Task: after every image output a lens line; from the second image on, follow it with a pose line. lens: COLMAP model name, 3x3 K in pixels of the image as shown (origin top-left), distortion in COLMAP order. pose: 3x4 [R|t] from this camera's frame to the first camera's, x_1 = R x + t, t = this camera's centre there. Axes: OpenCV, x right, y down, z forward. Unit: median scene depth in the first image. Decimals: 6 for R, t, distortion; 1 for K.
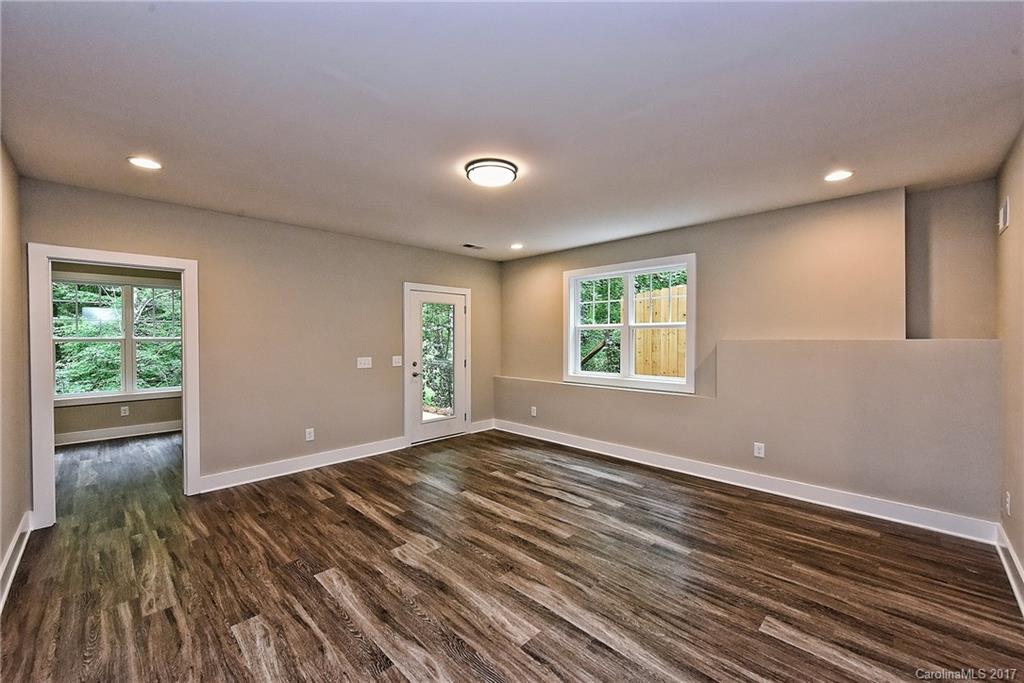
lens RADIAL K [[406.2, 0, 512.0], [0, 406.2, 341.5], [0, 0, 1]] dist [0.000131, 0.000002]
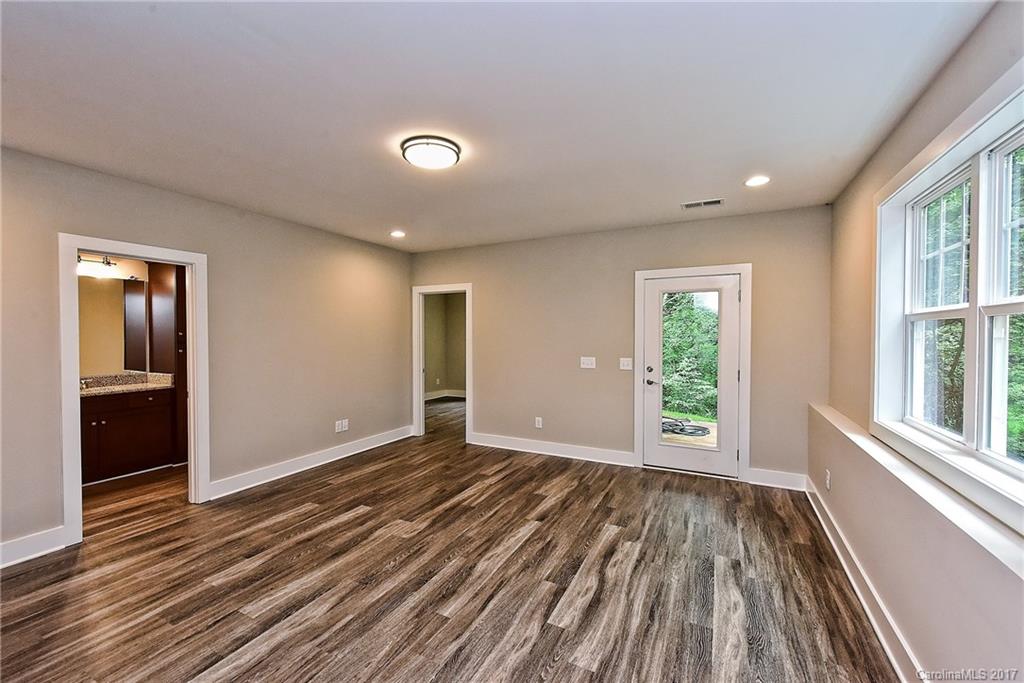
lens RADIAL K [[415.1, 0, 512.0], [0, 415.1, 341.5], [0, 0, 1]] dist [-0.000015, -0.000273]
pose [[0.301532, 0.019084, -0.953265, 0.719919], [-0.010787, 0.999804, 0.016603, -0.016162], [0.953395, 0.005276, 0.301679, 0.735859]]
